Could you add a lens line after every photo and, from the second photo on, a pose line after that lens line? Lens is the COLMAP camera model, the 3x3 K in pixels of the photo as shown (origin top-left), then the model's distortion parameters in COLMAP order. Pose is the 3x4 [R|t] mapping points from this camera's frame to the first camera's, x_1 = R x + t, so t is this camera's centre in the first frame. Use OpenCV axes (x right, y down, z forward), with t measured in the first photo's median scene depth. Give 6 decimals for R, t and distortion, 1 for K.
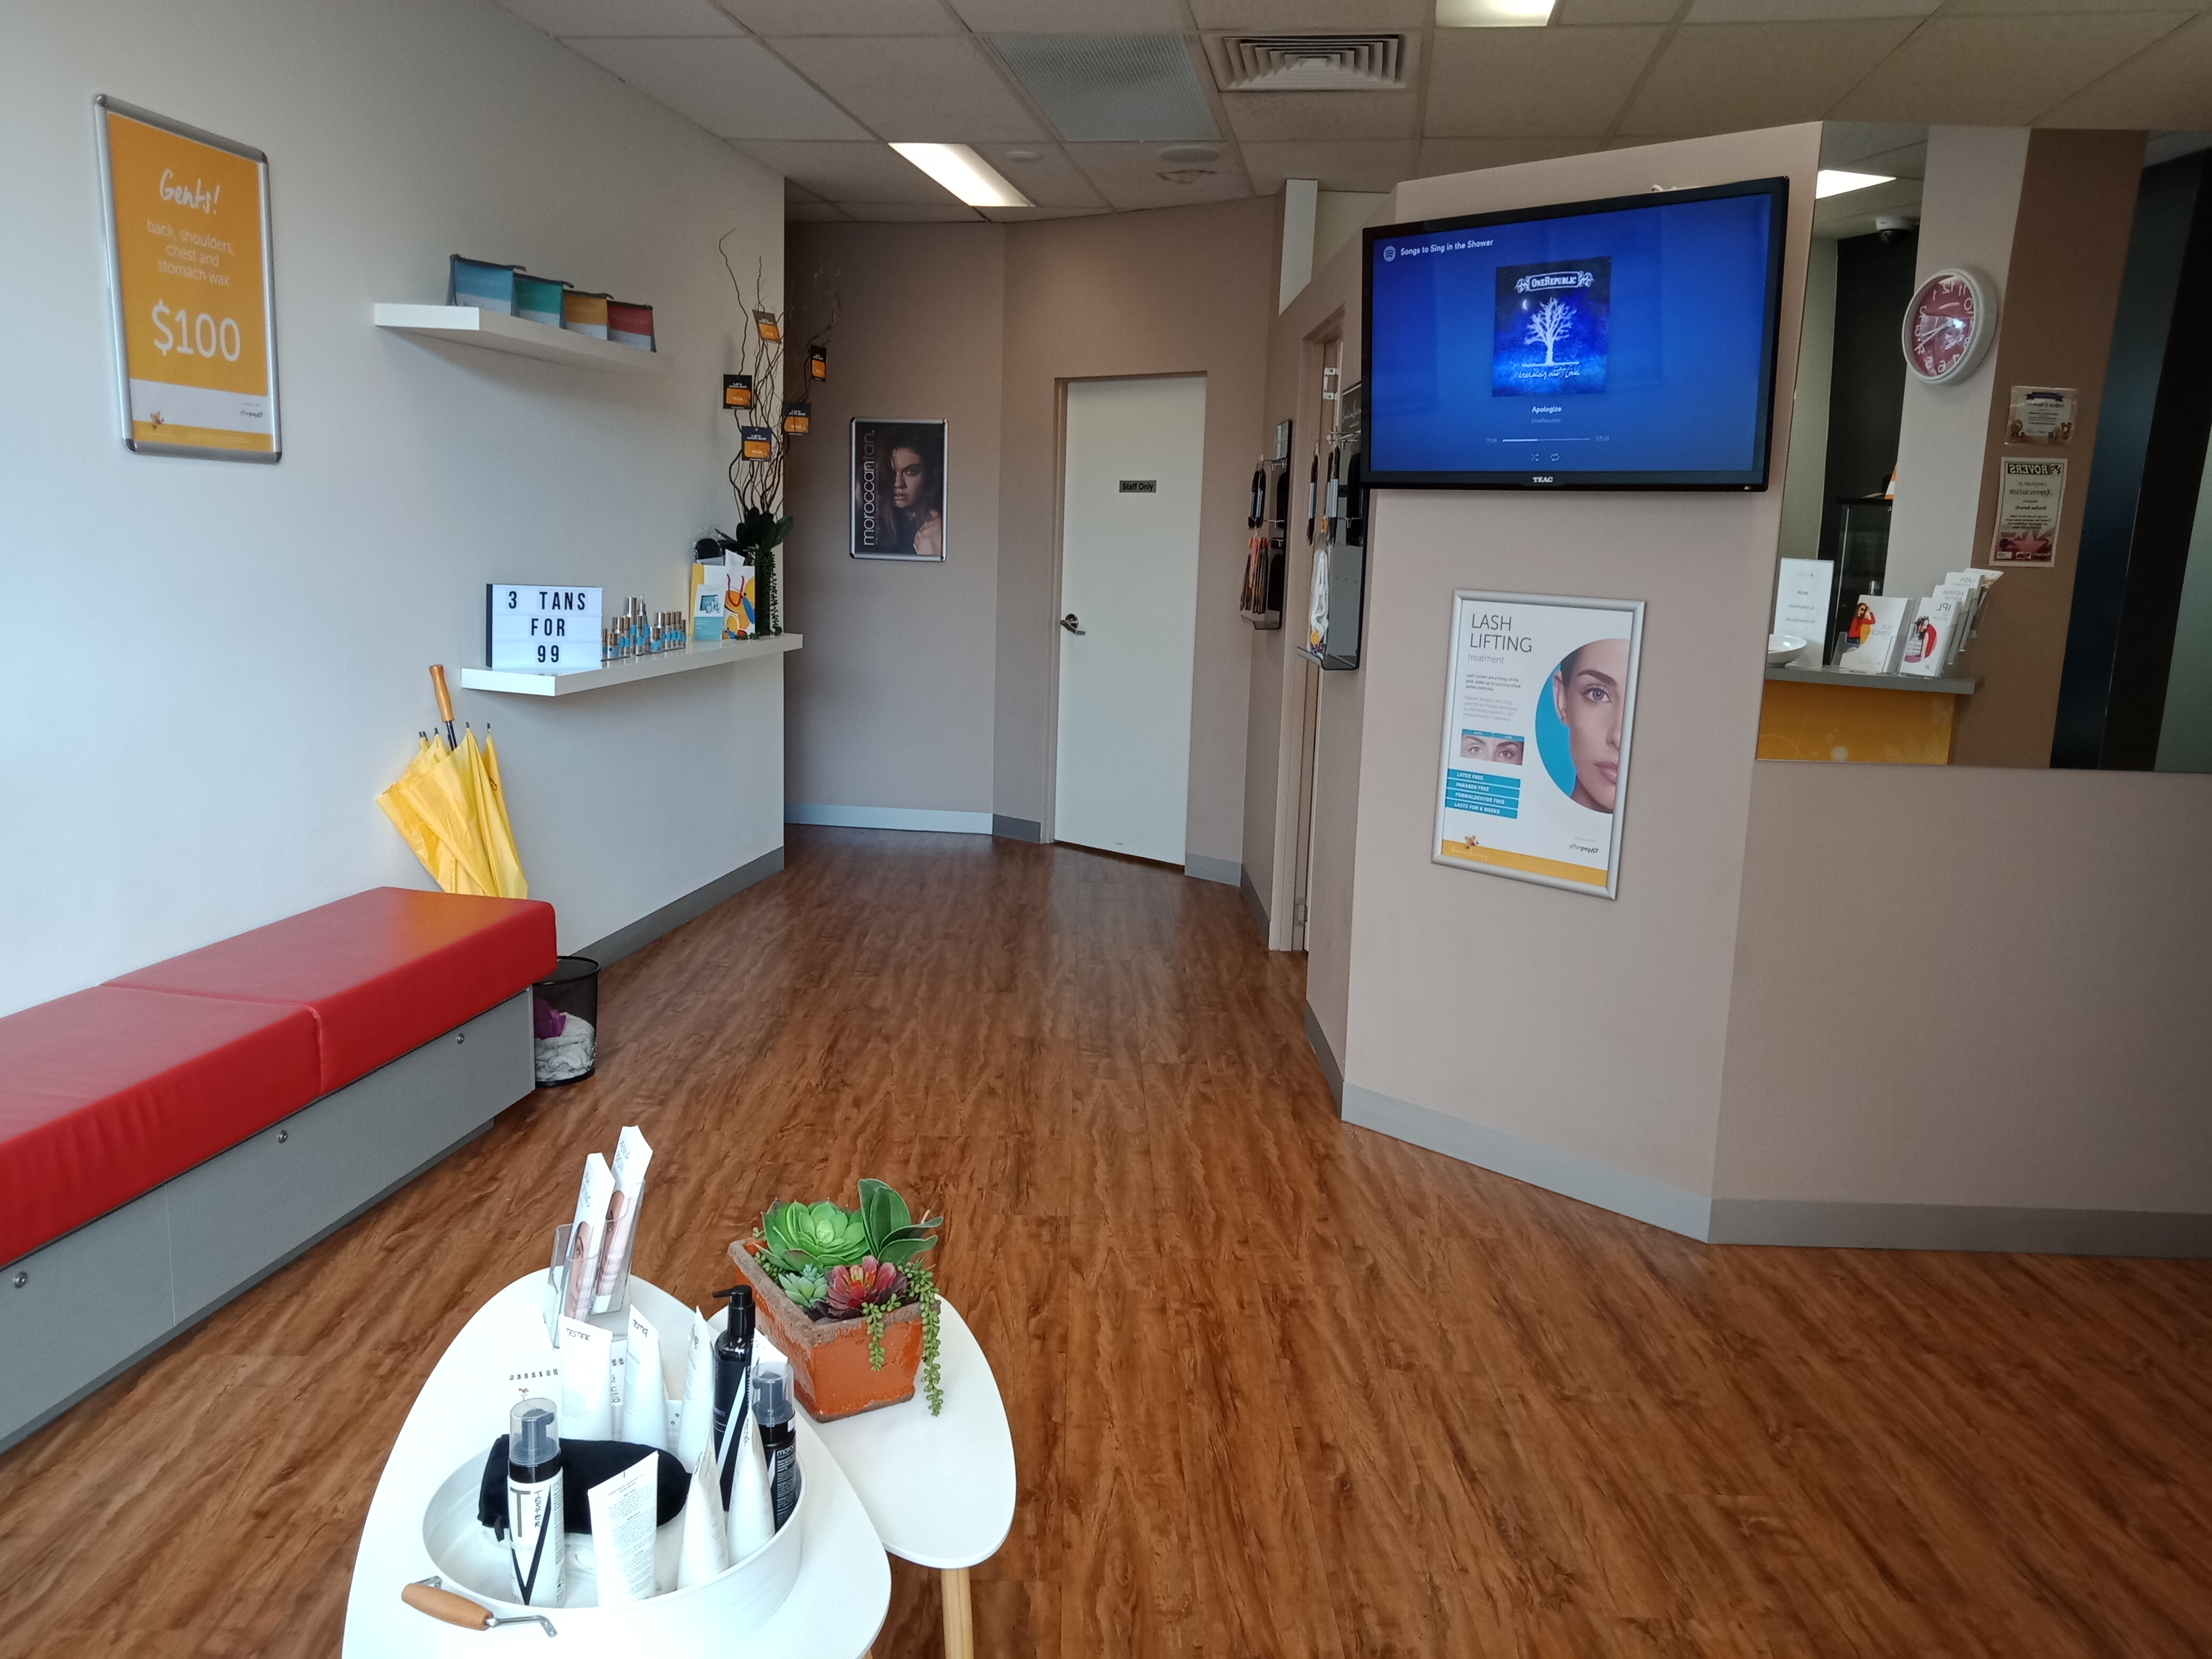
lens RADIAL K [[1678.1, 0, 1098.8], [0, 1678.1, 820.7], [0, 0, 1]] dist [0.051940, -0.012201]
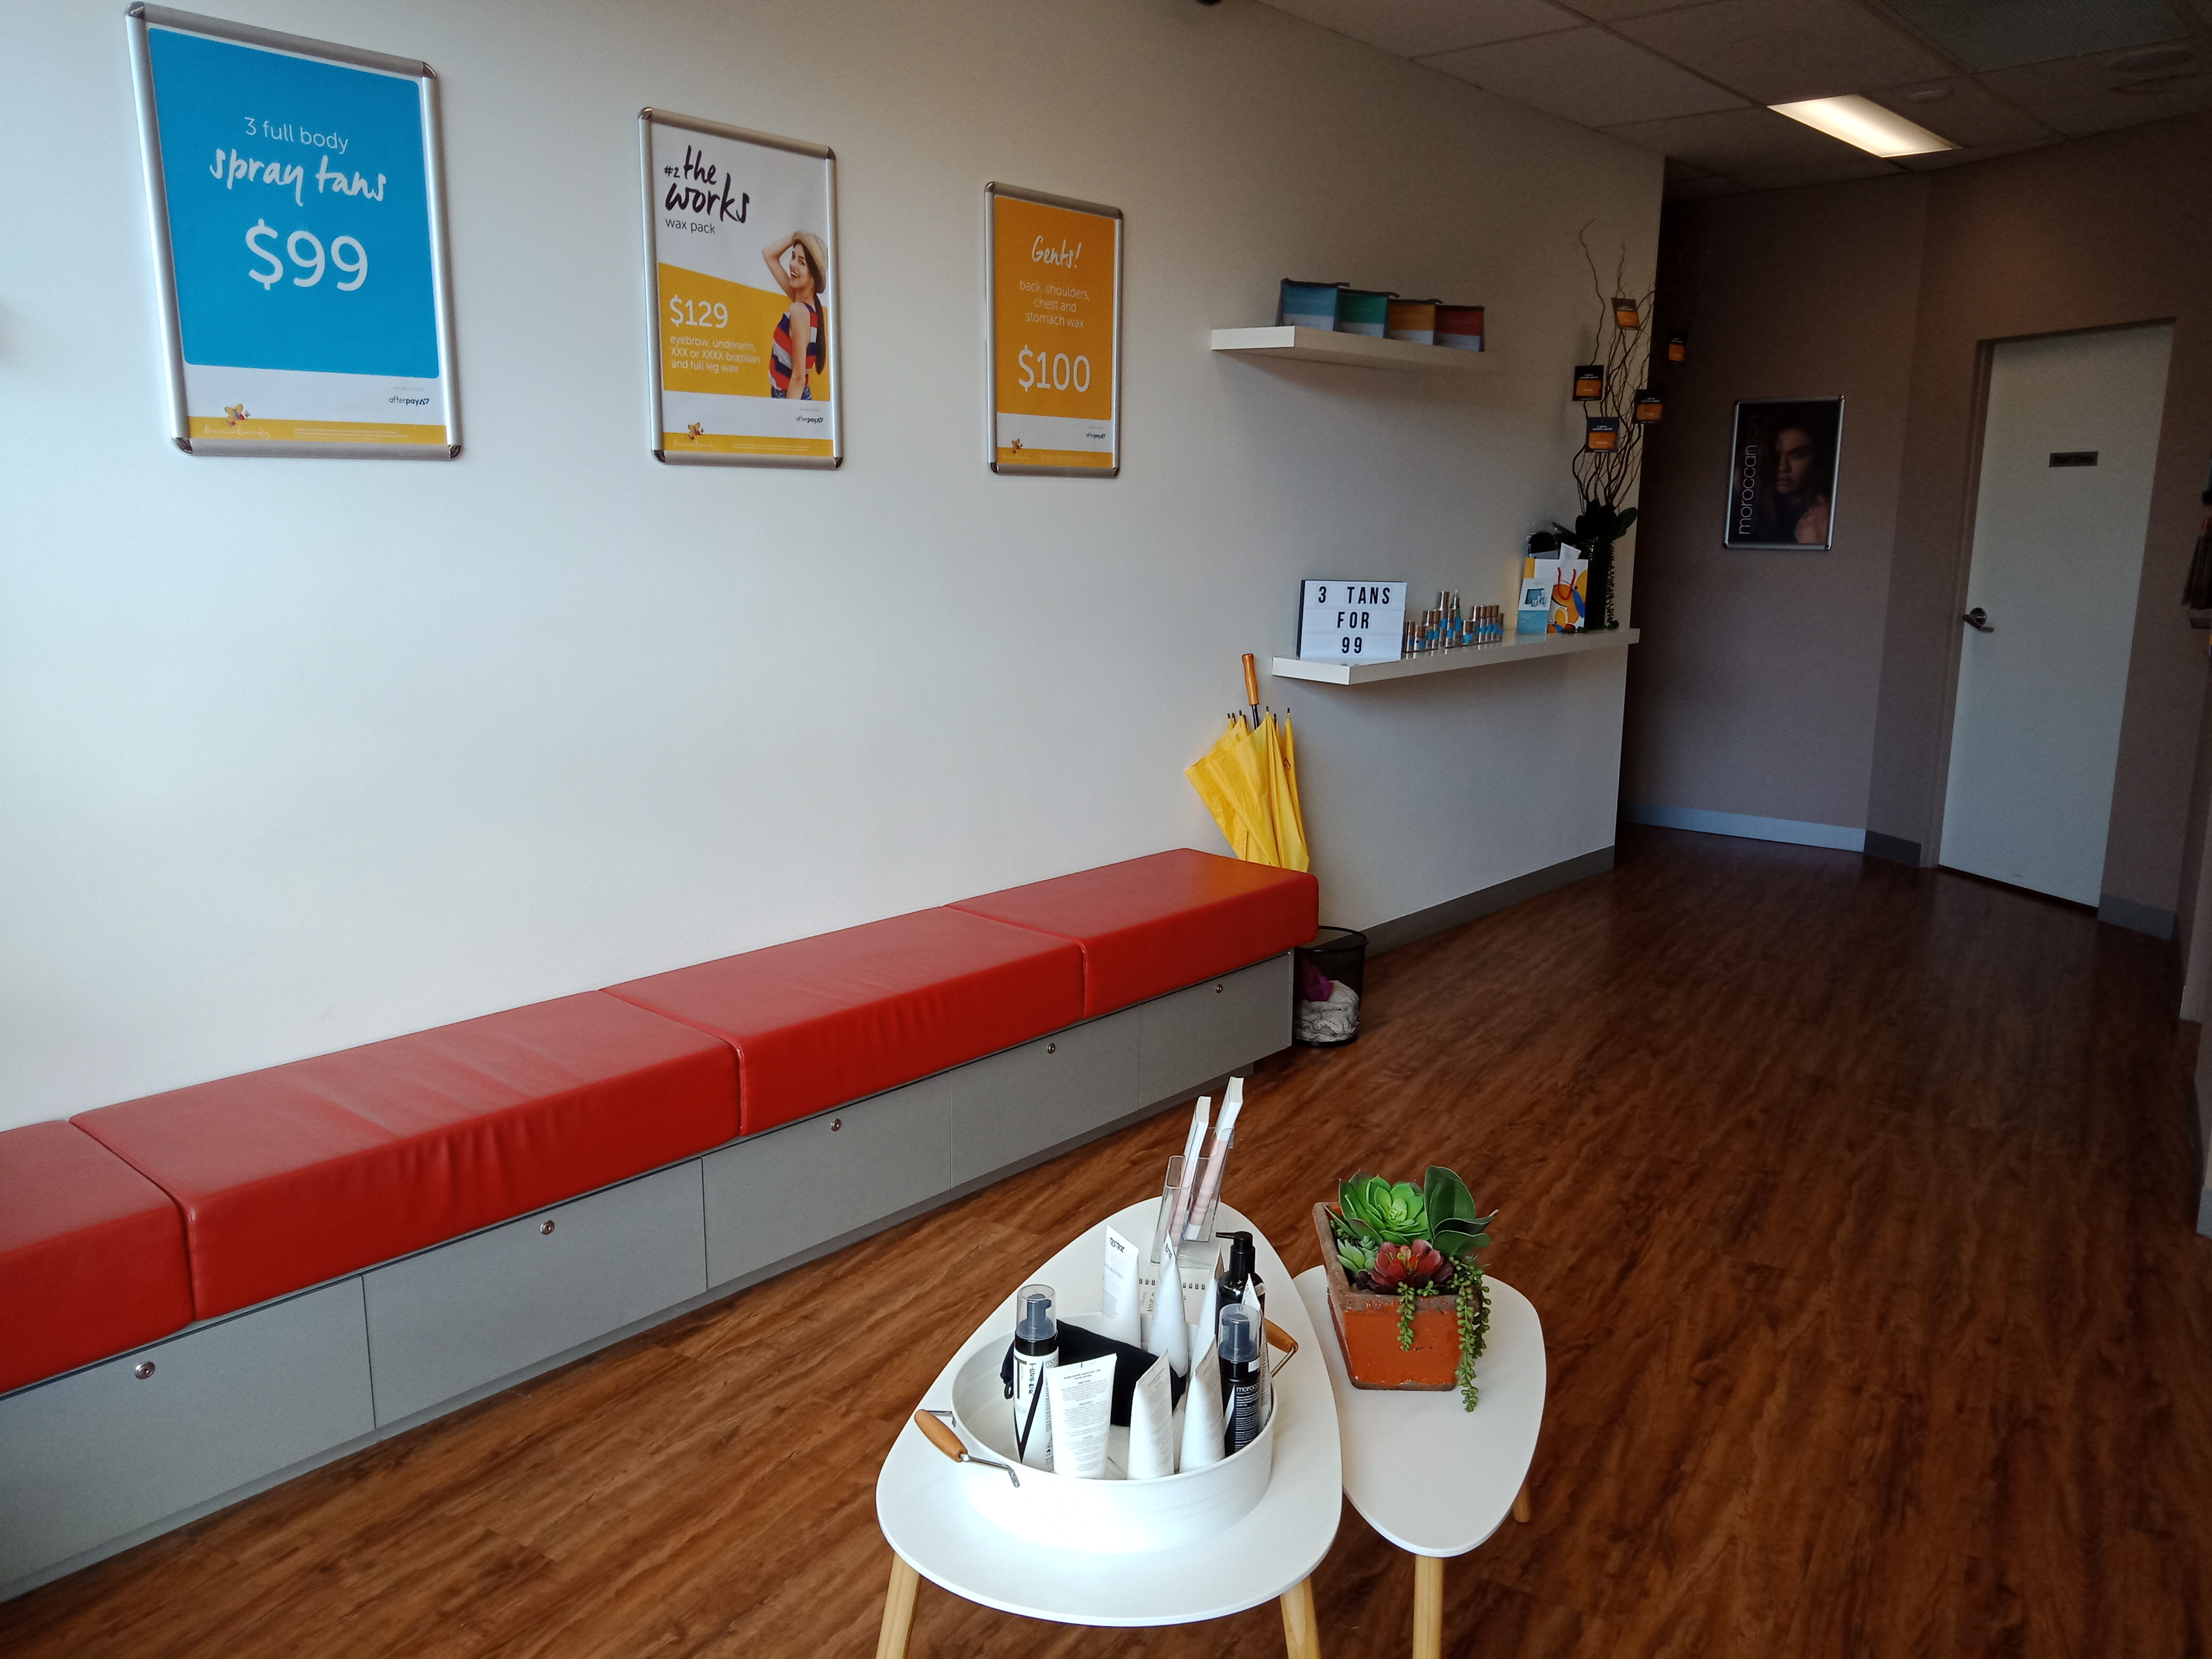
lens RADIAL K [[1678.1, 0, 1098.8], [0, 1678.1, 820.7], [0, 0, 1]] dist [0.051940, -0.012201]
pose [[0.853541, 0.075071, -0.515589, 0.108049], [-0.072797, 0.997042, 0.024659, -0.002940], [0.515915, 0.016486, 0.856481, 0.011609]]
